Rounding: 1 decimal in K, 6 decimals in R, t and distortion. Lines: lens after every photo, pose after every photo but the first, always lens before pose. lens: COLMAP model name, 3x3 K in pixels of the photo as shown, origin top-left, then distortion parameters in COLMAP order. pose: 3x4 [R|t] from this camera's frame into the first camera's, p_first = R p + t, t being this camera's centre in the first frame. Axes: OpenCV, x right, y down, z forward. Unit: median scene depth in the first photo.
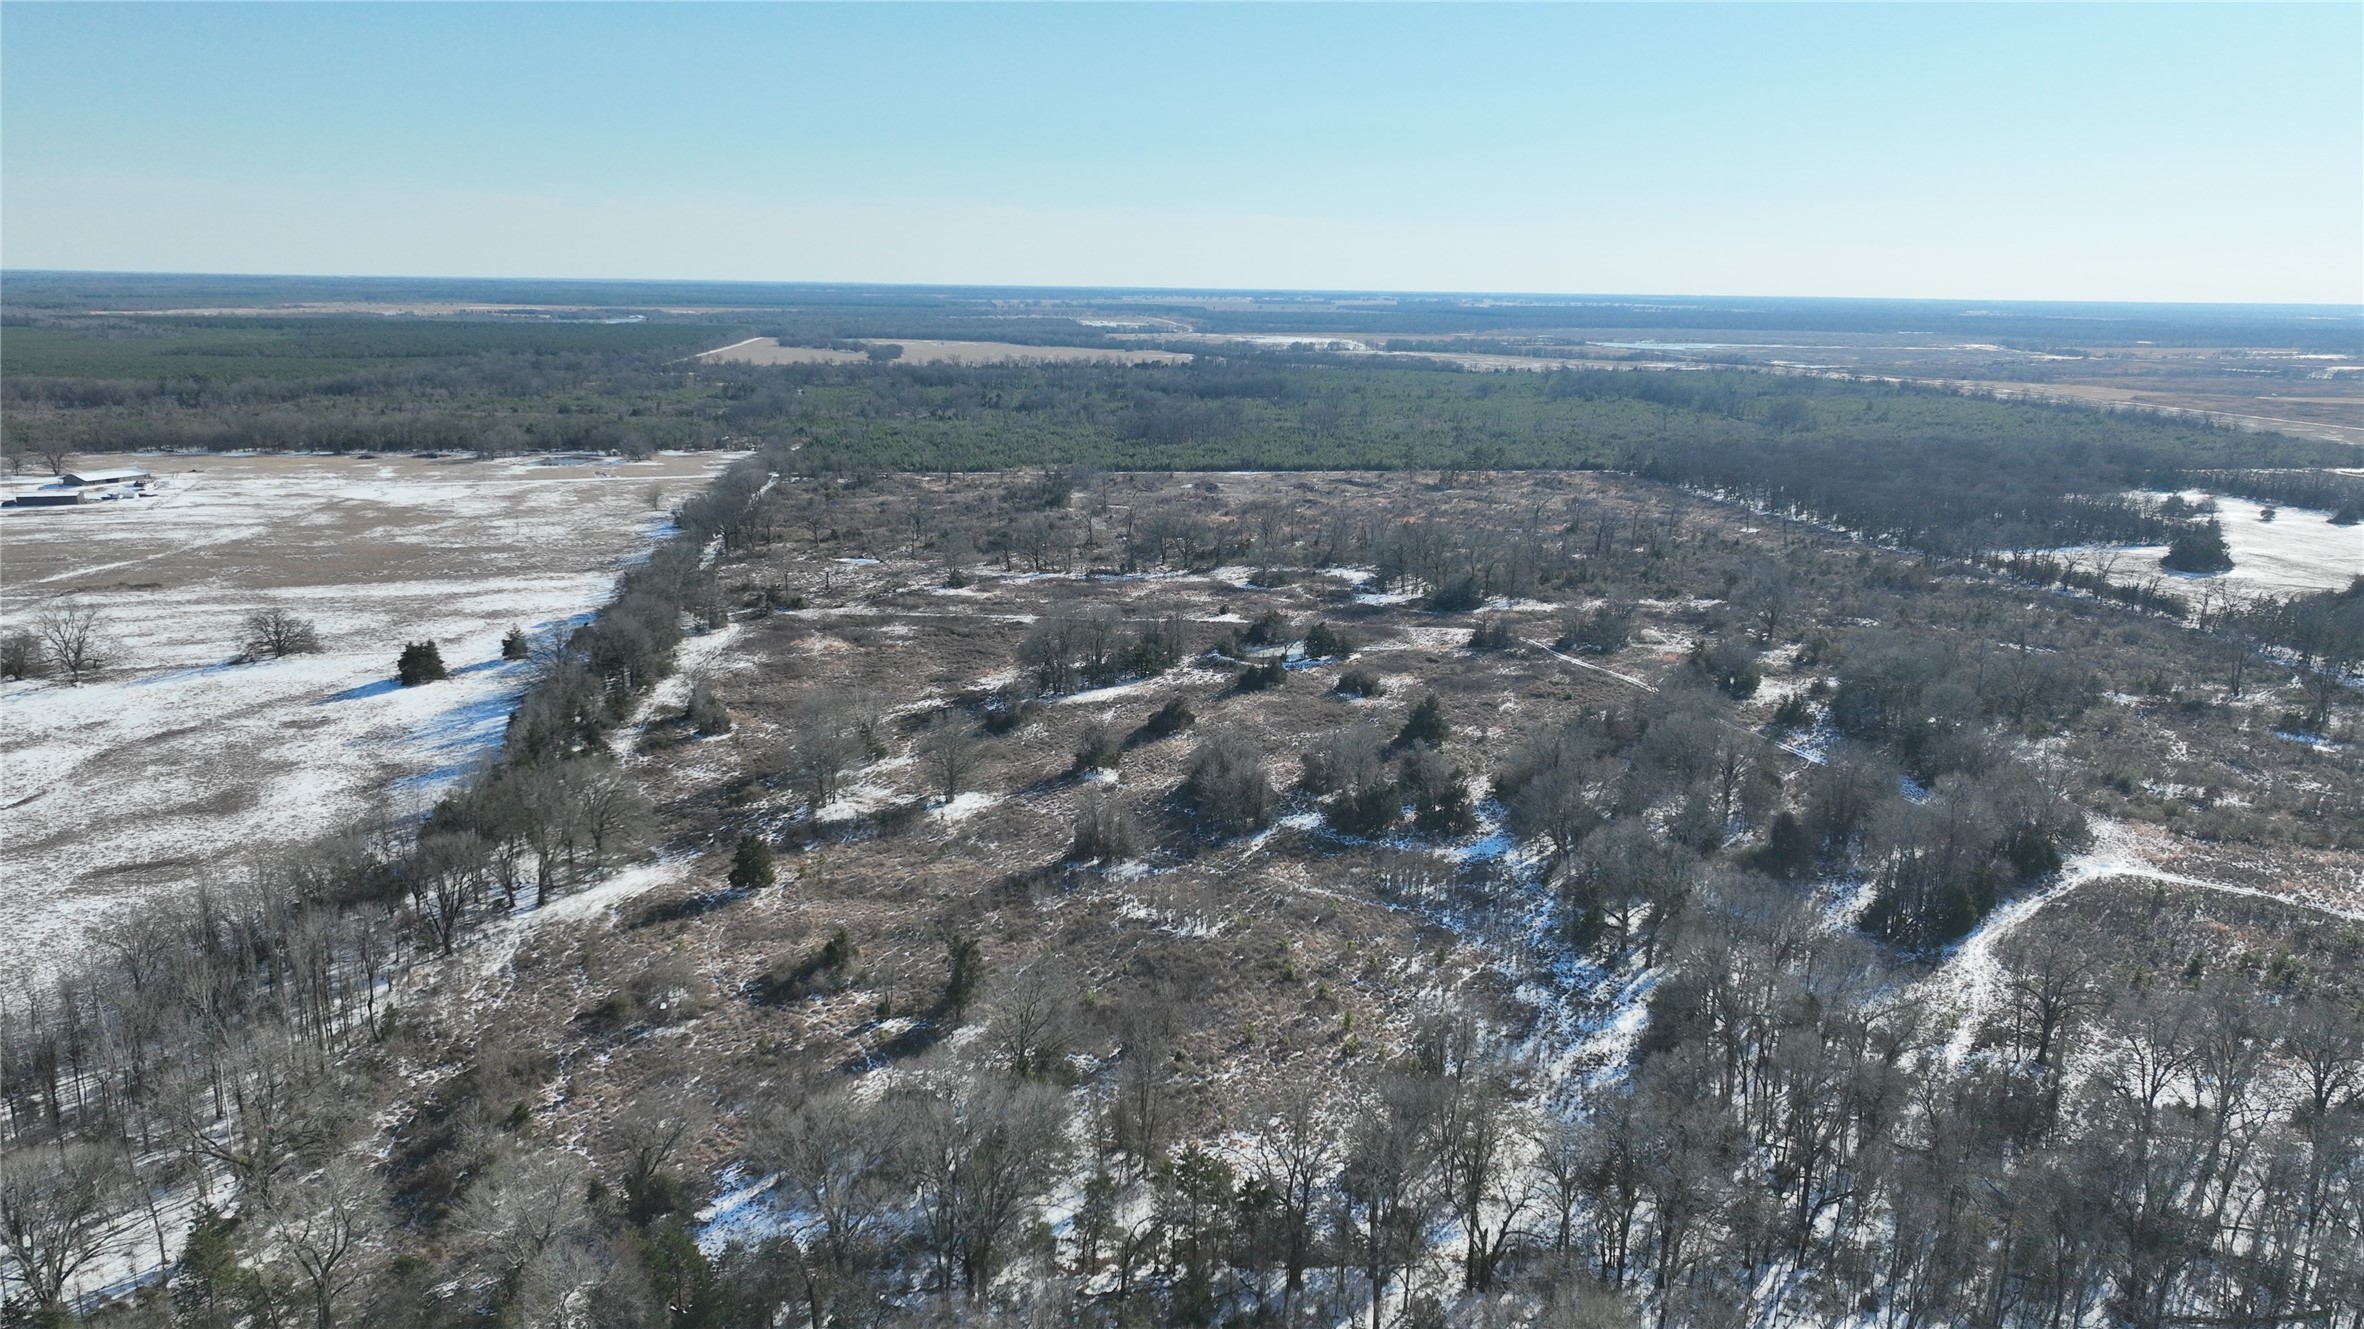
lens RADIAL K [[1658.7, 0, 1189.4], [0, 1658.7, 661.6], [0, 0, 1]] dist [0.007188, 0.003918]
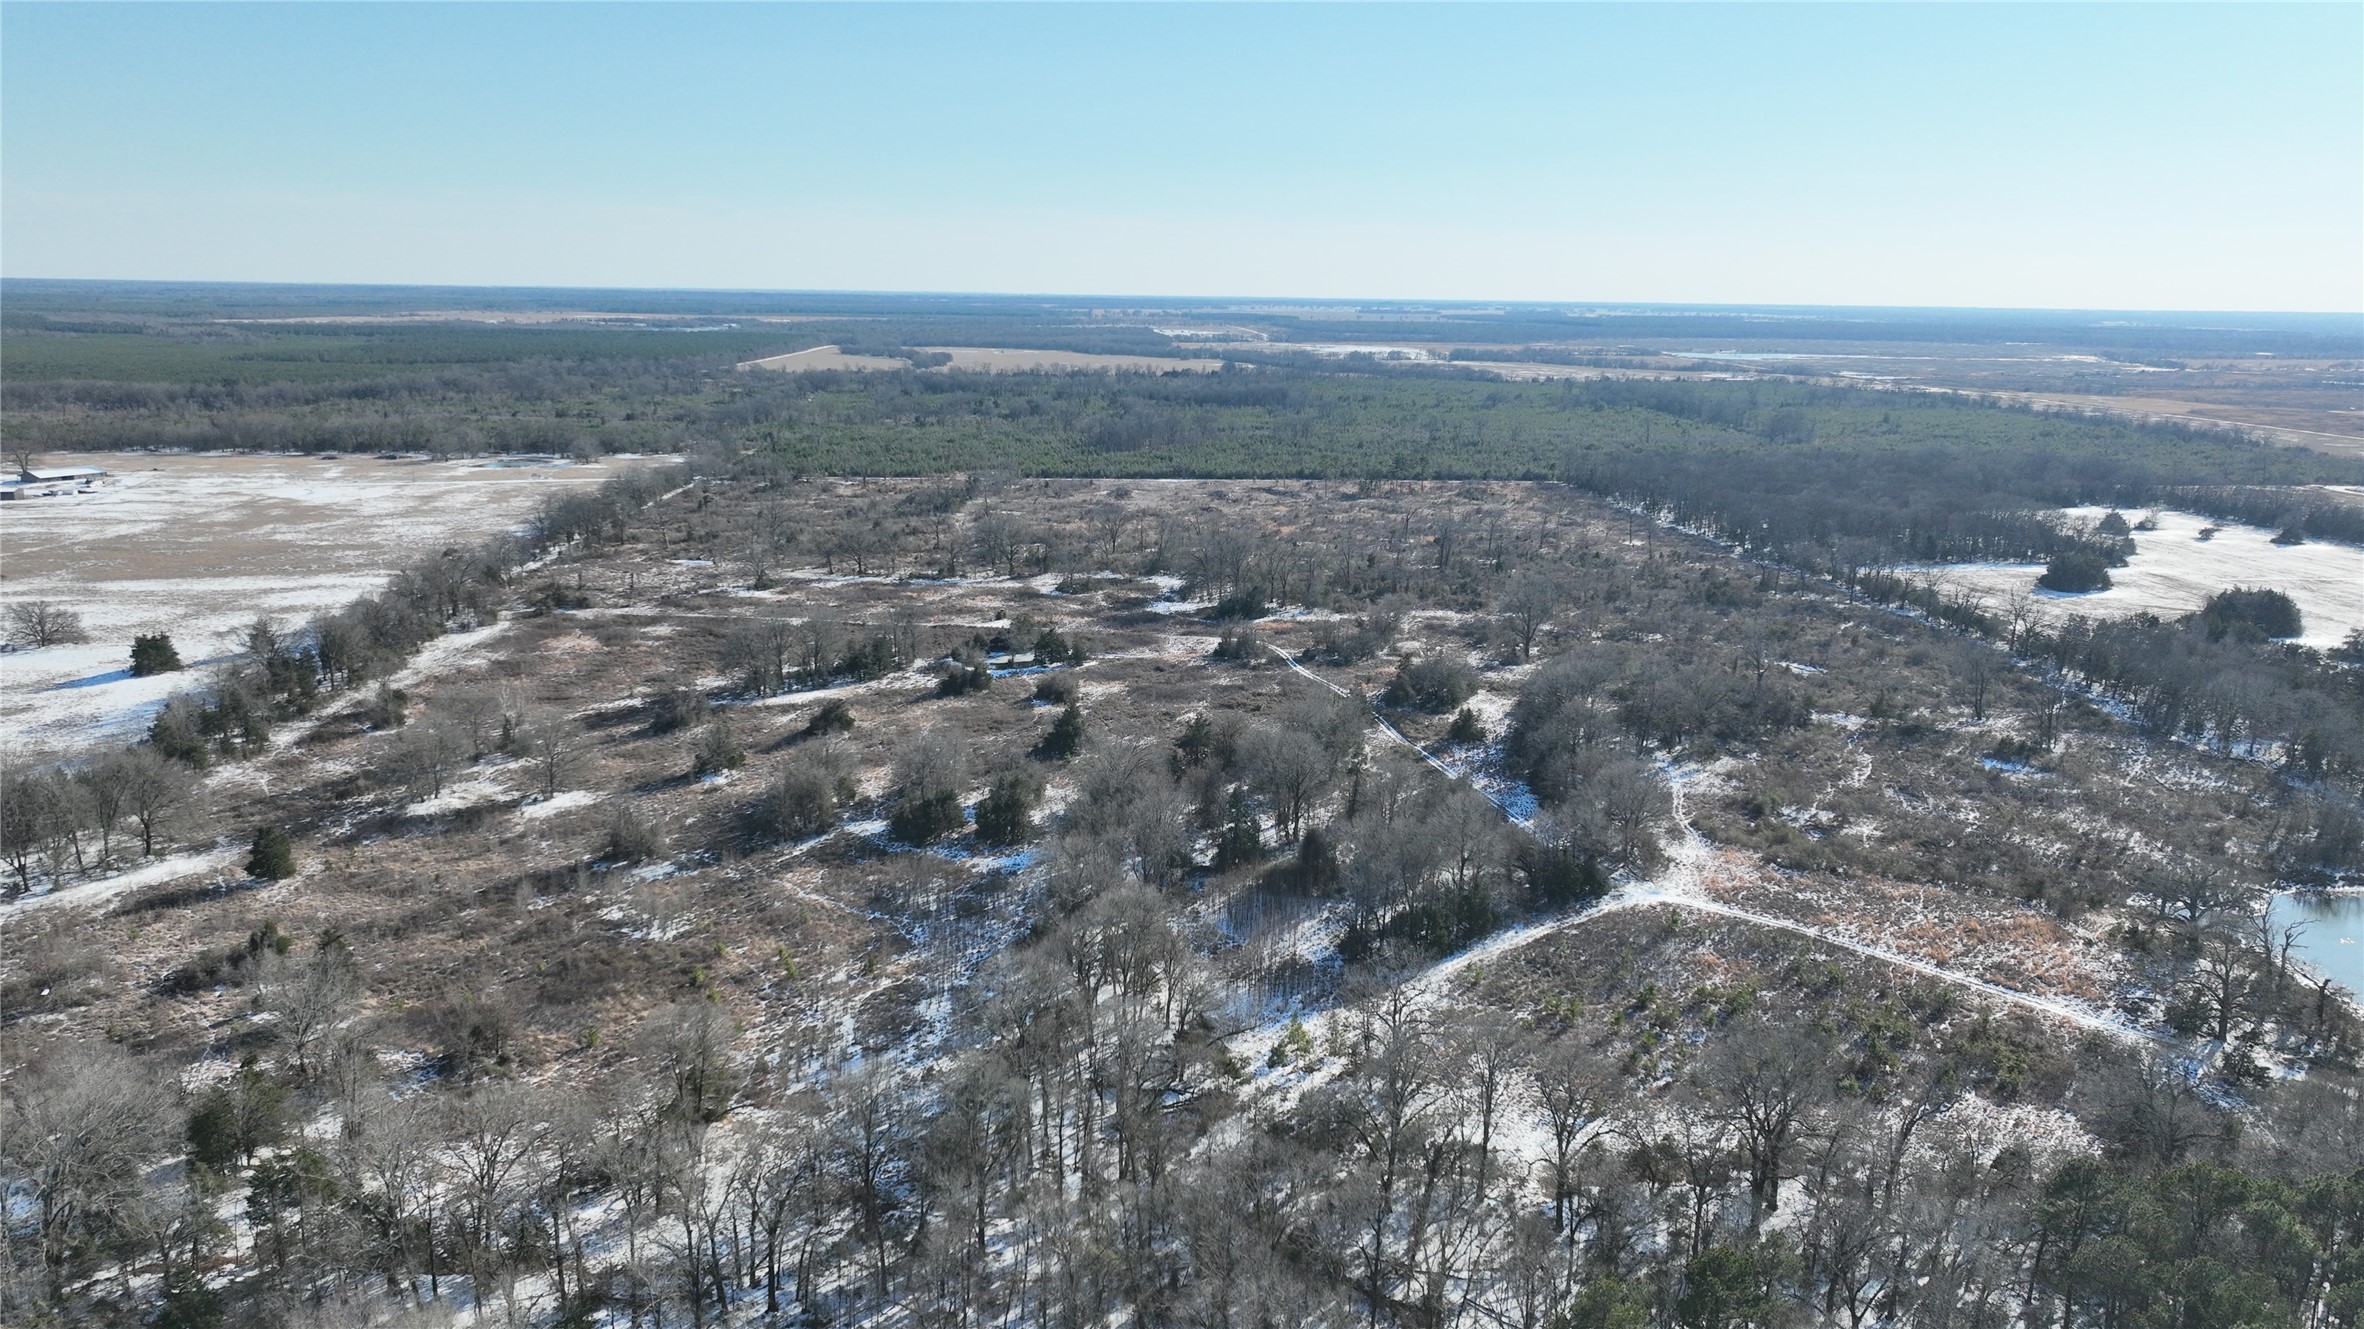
lens RADIAL K [[1658.7, 0, 1189.4], [0, 1658.7, 661.6], [0, 0, 1]] dist [0.007188, 0.003918]
pose [[0.997084, 0.016475, -0.074516, 0.117834], [-0.016899, 0.999844, -0.005065, -0.000212], [0.074421, 0.006310, 0.997207, 0.009749]]
